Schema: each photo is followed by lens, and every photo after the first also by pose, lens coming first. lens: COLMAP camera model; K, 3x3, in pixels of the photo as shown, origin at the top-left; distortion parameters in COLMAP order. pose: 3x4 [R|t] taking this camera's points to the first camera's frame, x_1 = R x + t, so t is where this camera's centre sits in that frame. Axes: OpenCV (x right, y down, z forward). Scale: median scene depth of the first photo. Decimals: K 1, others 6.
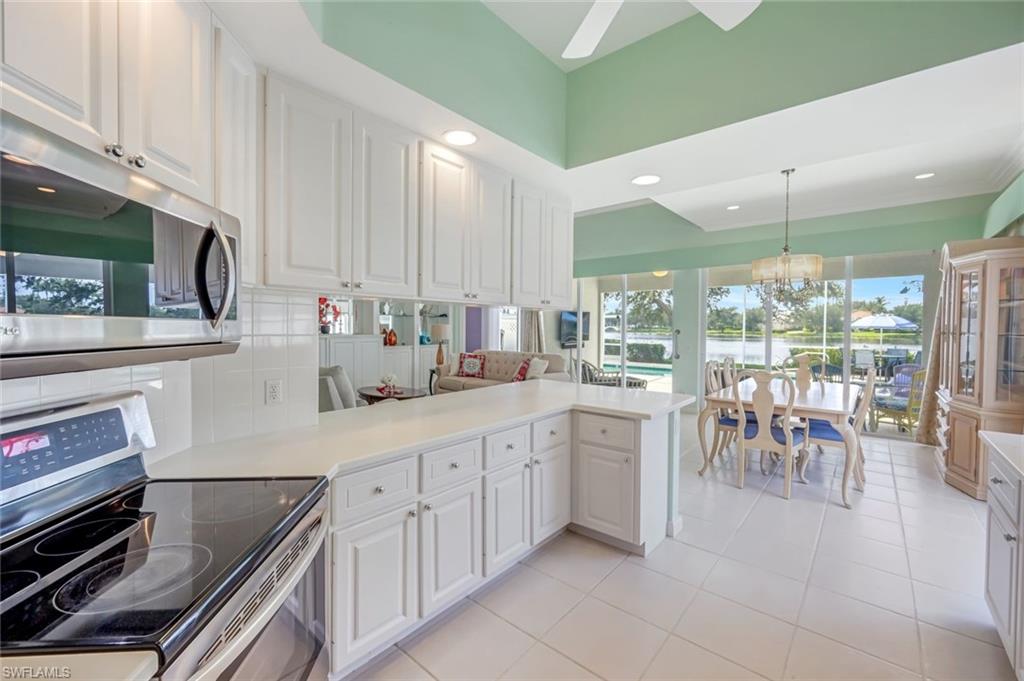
lens RADIAL K [[419.2, 0, 512.0], [0, 419.2, 340.5], [0, 0, 1]] dist [0.001839, 0.000097]
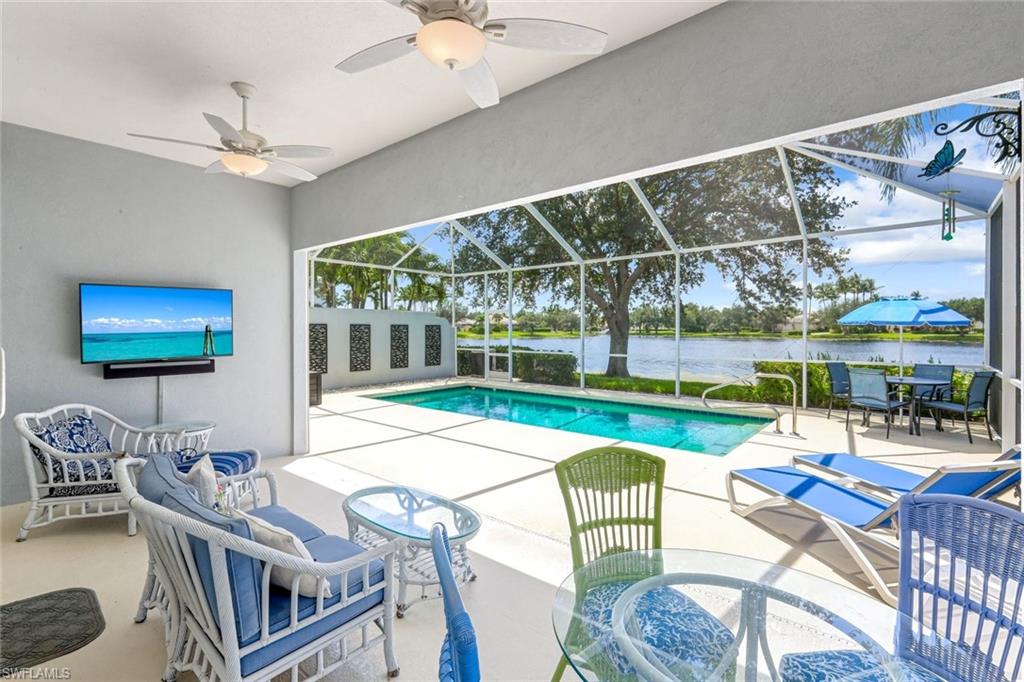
lens RADIAL K [[470.8, 0, 512.0], [0, 470.8, 341.0], [0, 0, 1]] dist [0.000755, -0.000377]
pose [[0.999958, -0.004824, 0.007832, 0.776428], [0.004883, 0.999961, -0.007416, -0.016067], [-0.007795, 0.007453, 0.999942, 0.836440]]
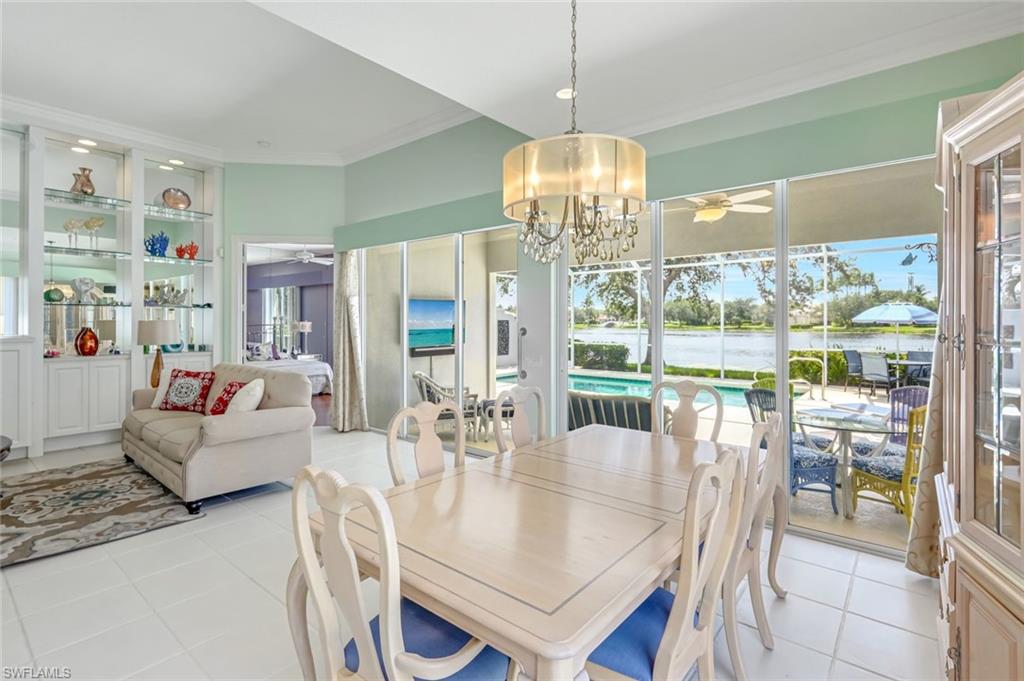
lens RADIAL K [[496.6, 0, 514.8], [0, 496.6, 329.6], [0, 0, 1]] dist [-0.003469, -0.000483]
pose [[0.999415, -0.003326, 0.034036, 0.388378], [0.003907, 0.999848, -0.017006, -0.012563], [-0.033975, 0.017129, 0.999276, 0.352262]]
